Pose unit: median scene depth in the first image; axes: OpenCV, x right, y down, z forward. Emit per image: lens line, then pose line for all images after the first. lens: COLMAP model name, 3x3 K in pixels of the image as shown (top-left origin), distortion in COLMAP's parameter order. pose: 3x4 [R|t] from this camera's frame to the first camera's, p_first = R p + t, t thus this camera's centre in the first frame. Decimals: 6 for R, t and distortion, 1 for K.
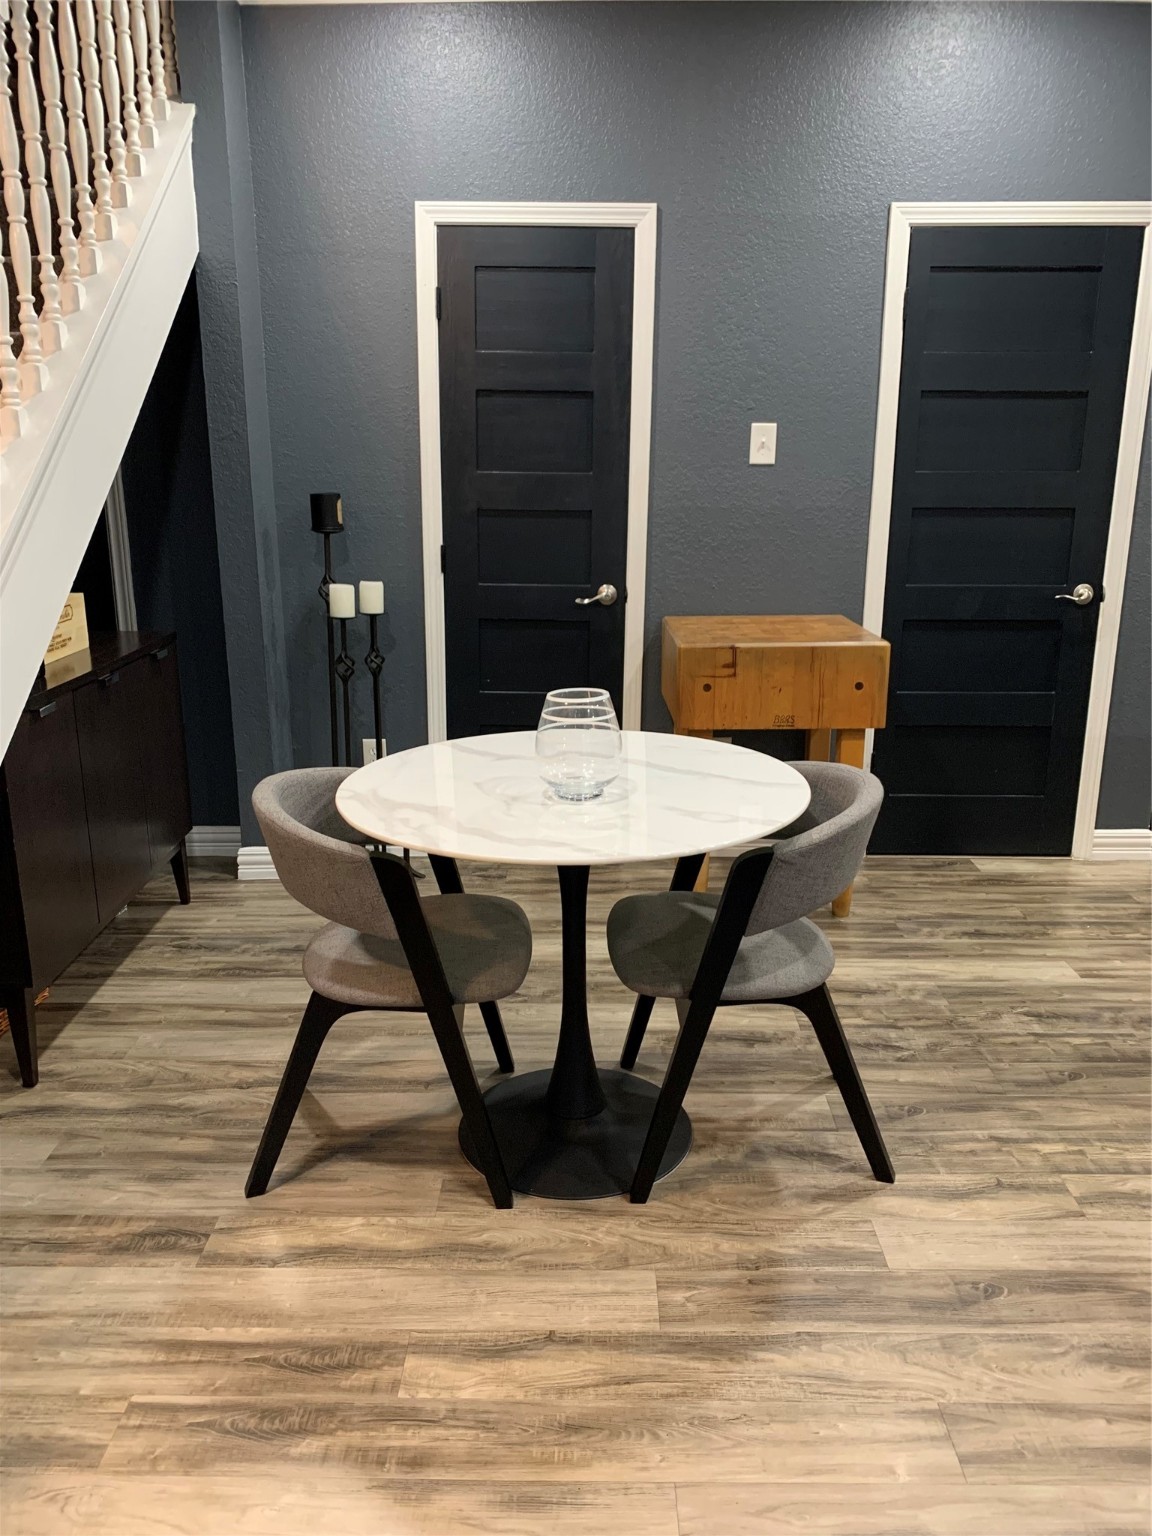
lens RADIAL K [[1194.8, 0, 576.0], [0, 1194.8, 768.0], [0, 0, 1]] dist [0.034637, -0.005556]
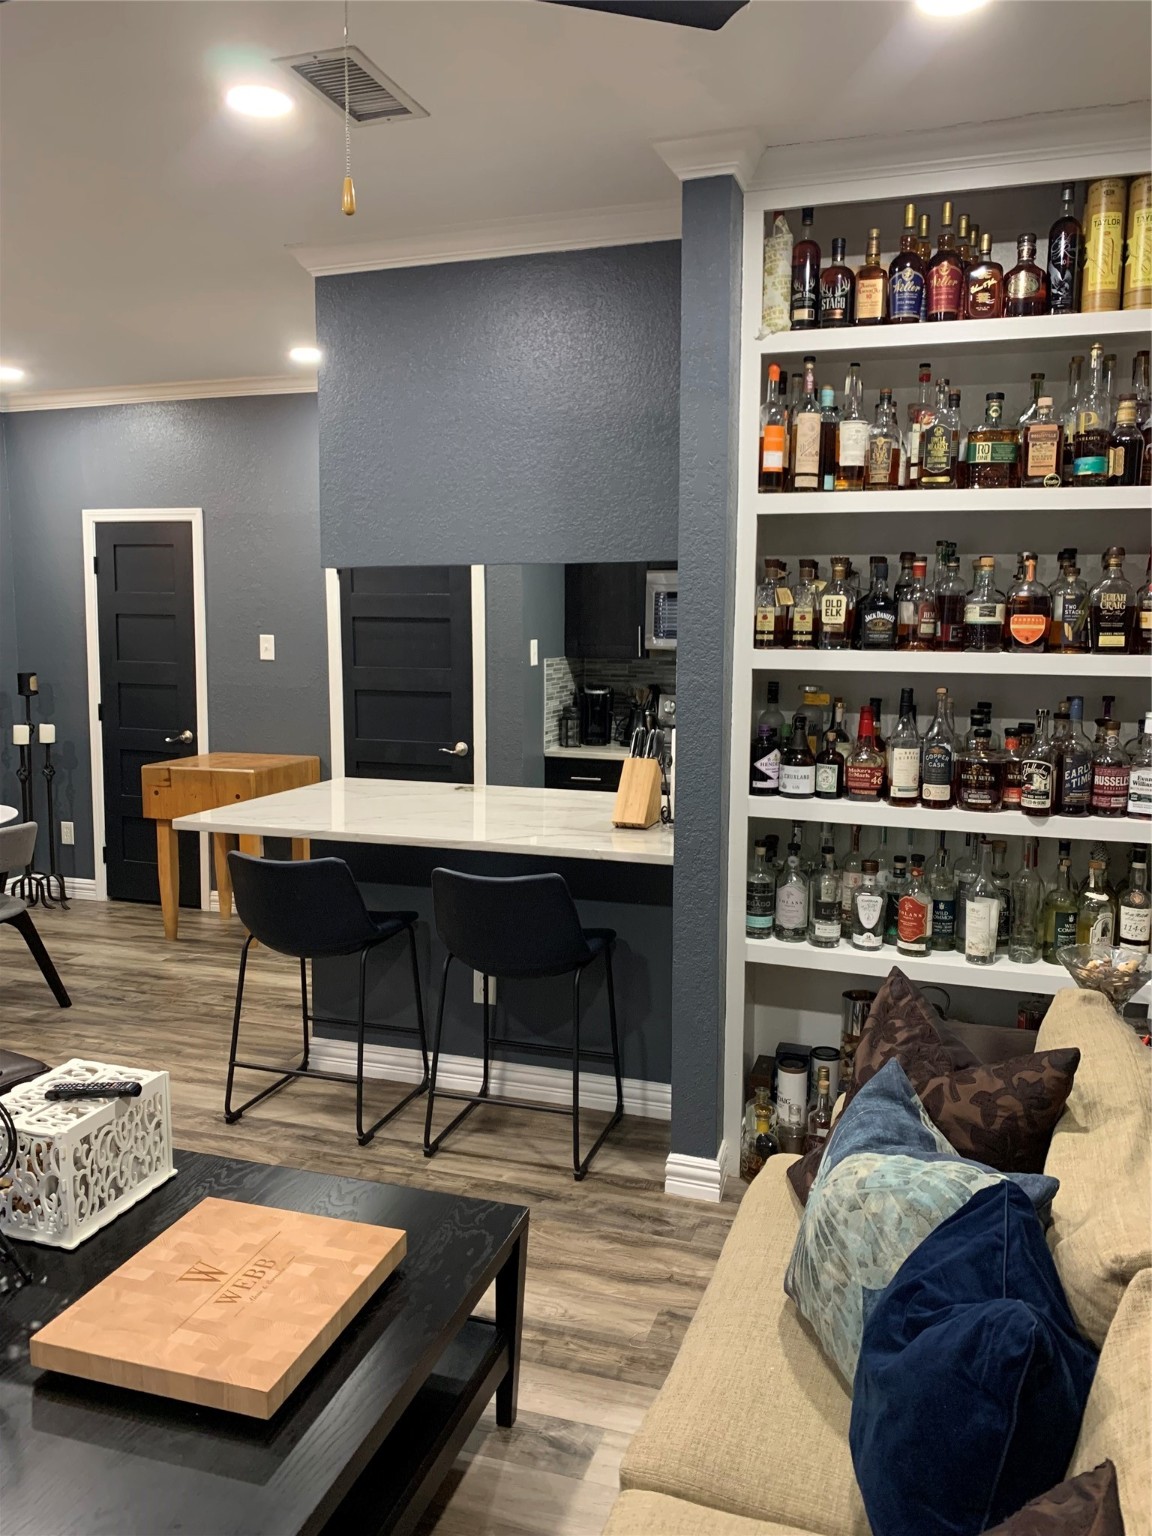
lens RADIAL K [[1194.8, 0, 576.0], [0, 1194.8, 768.0], [0, 0, 1]] dist [0.034637, -0.005556]
pose [[0.944470, 0.045578, -0.325423, 1.498359], [-0.090226, 0.988240, -0.123452, 0.064339], [0.315969, 0.145958, 0.937475, -0.468384]]
